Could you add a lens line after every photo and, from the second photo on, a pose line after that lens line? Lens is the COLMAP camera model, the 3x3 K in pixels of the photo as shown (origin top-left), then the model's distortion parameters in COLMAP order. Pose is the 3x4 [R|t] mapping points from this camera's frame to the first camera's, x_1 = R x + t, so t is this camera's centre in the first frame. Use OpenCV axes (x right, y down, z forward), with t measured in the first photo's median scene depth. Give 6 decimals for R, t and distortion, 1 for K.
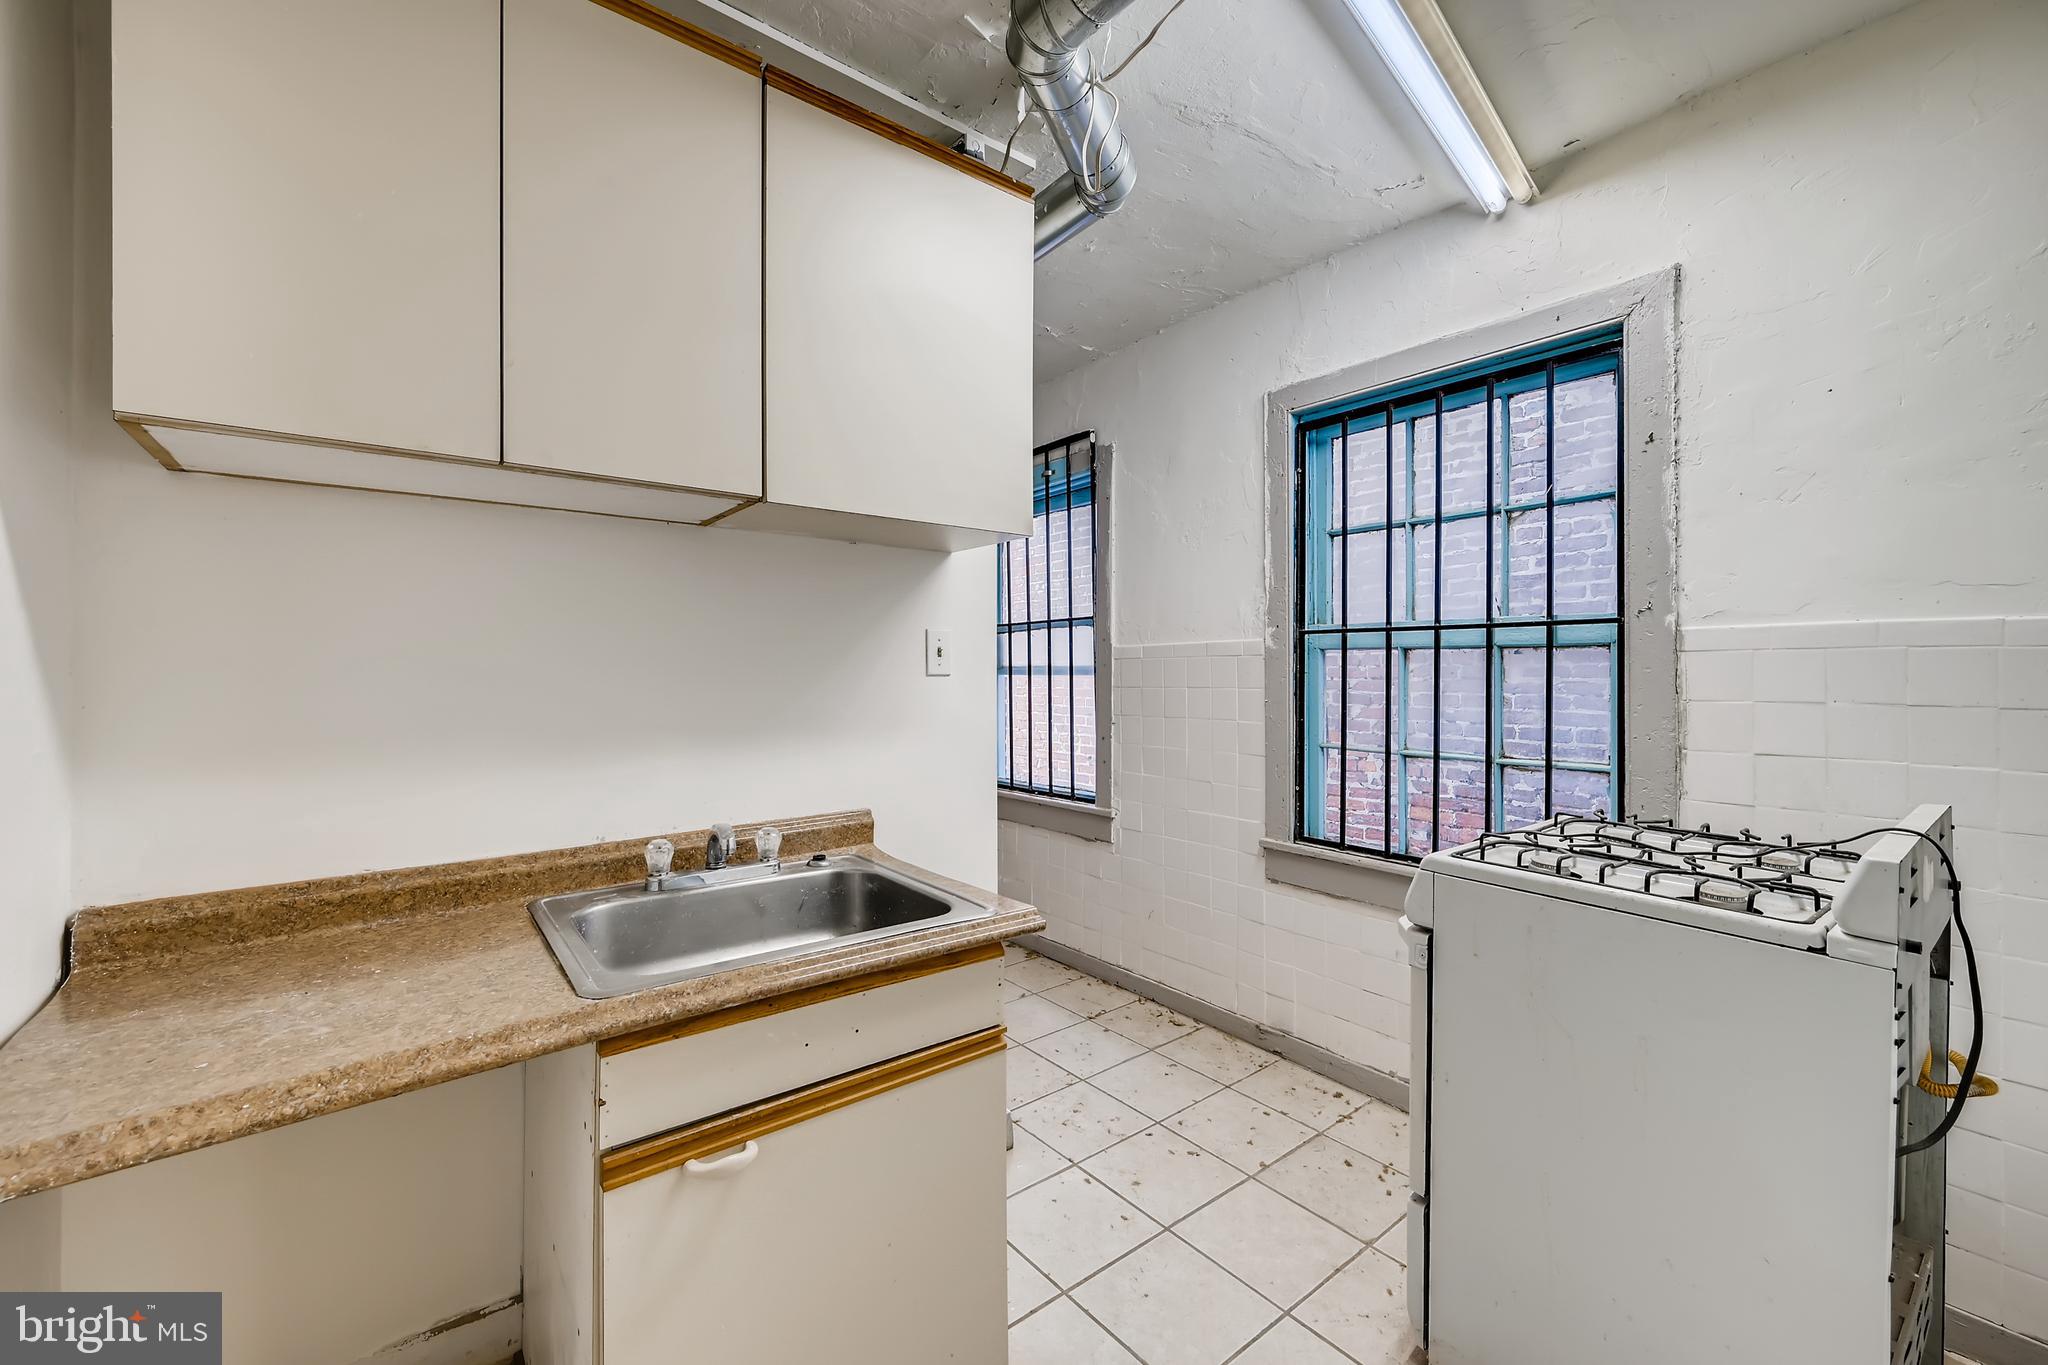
lens RADIAL K [[815.8, 0, 1020.3], [0, 815.8, 676.9], [0, 0, 1]] dist [-0.000462, -0.000050]
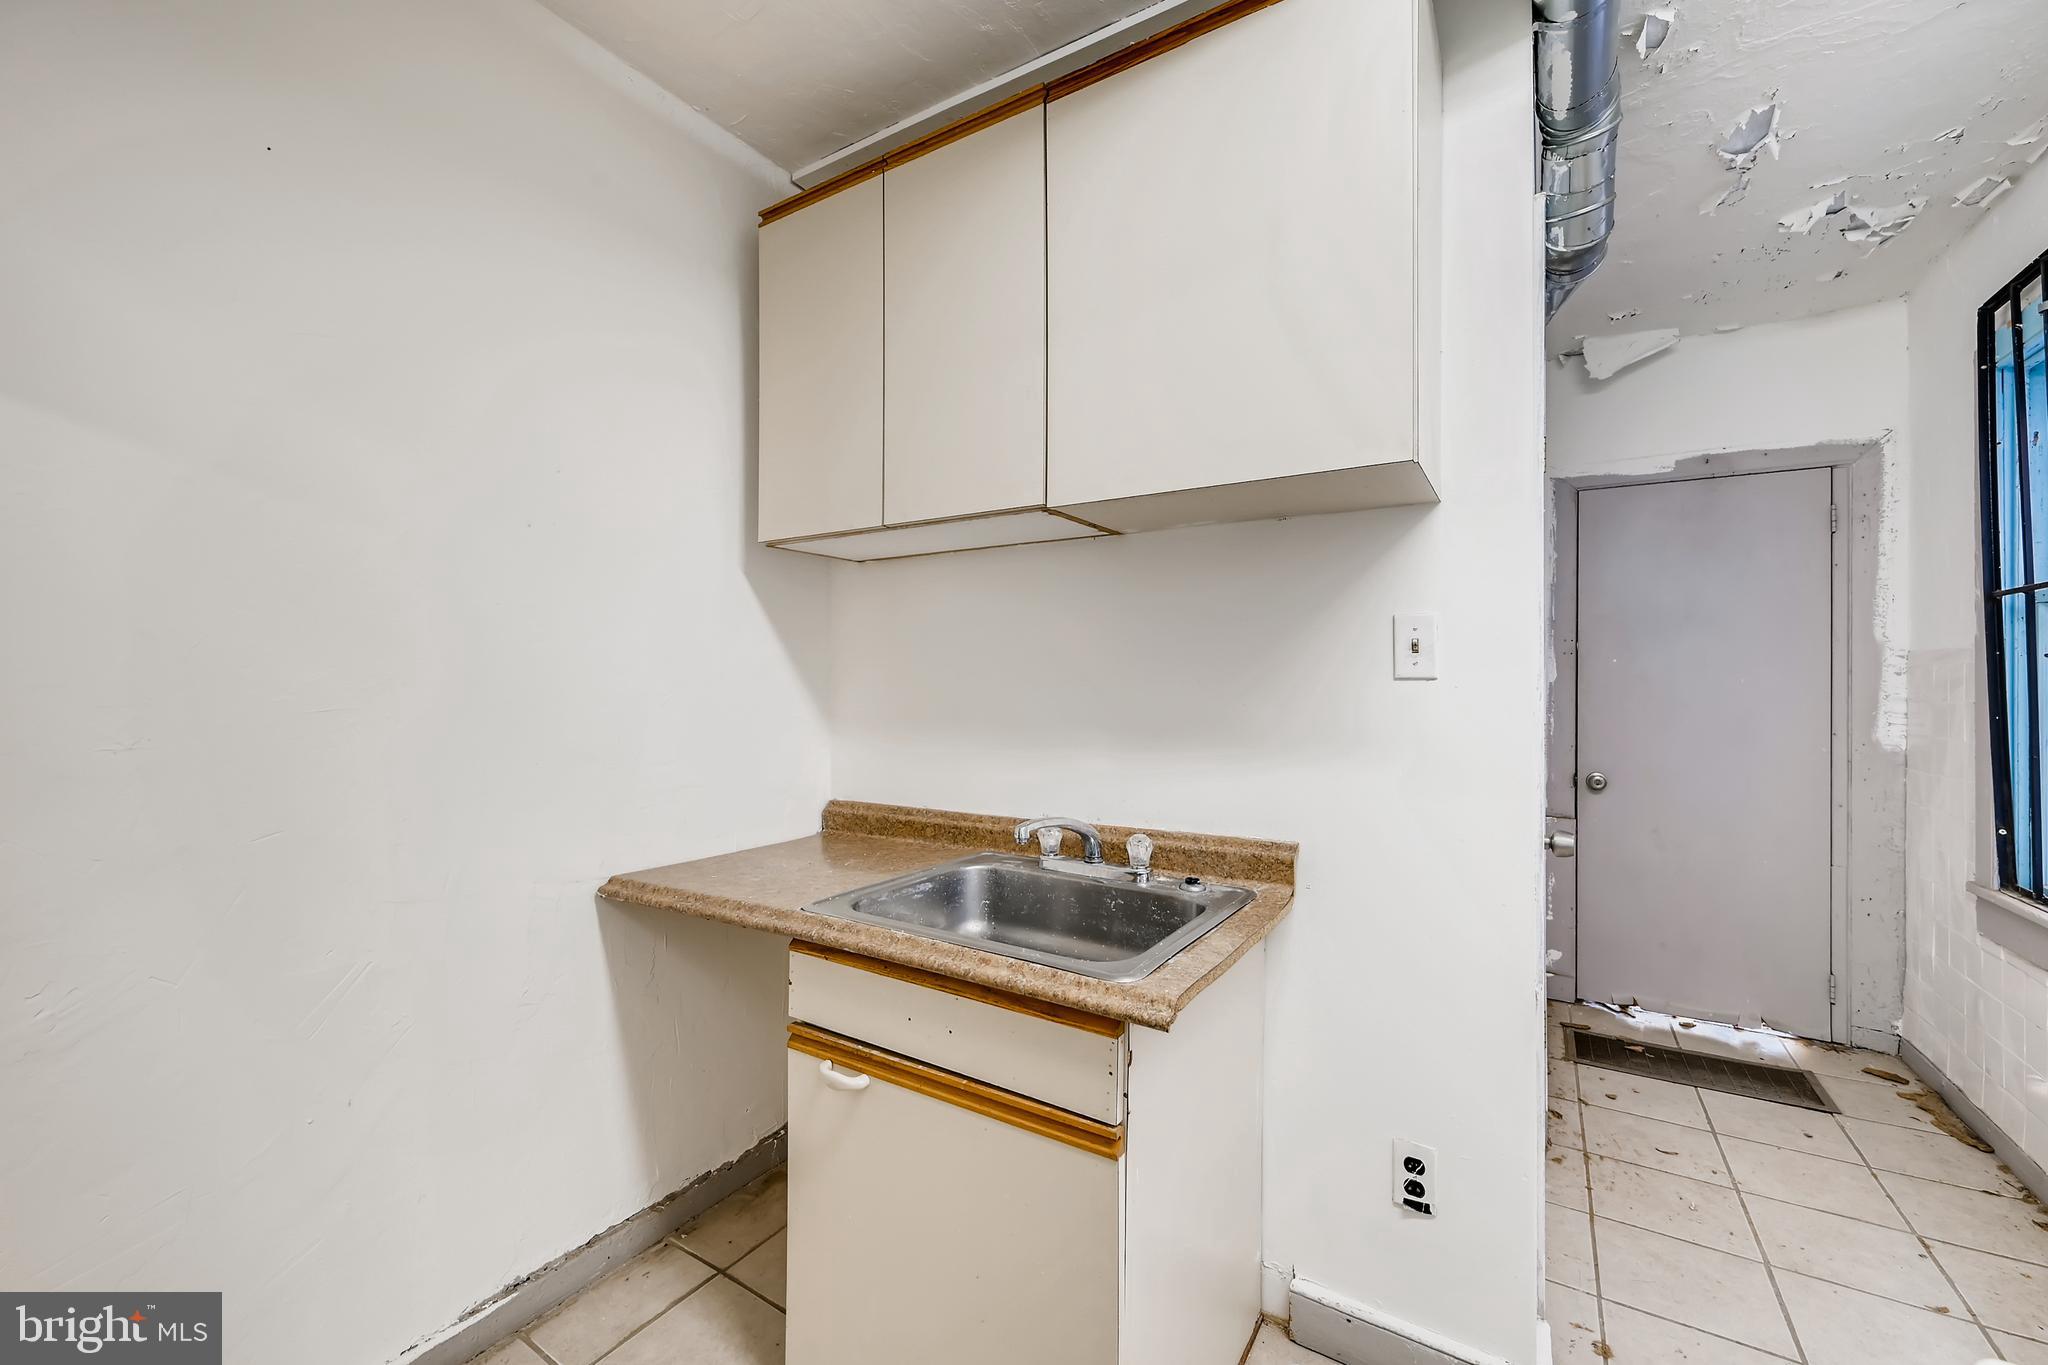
lens RADIAL K [[815.8, 0, 1021.4], [0, 815.8, 679.5], [0, 0, 1]] dist [-0.000462, -0.000050]
pose [[0.336434, -0.000047, -0.941707, 0.656202], [-0.007562, 0.999968, -0.002752, 0.004450], [0.941677, 0.008047, 0.336423, 0.634711]]
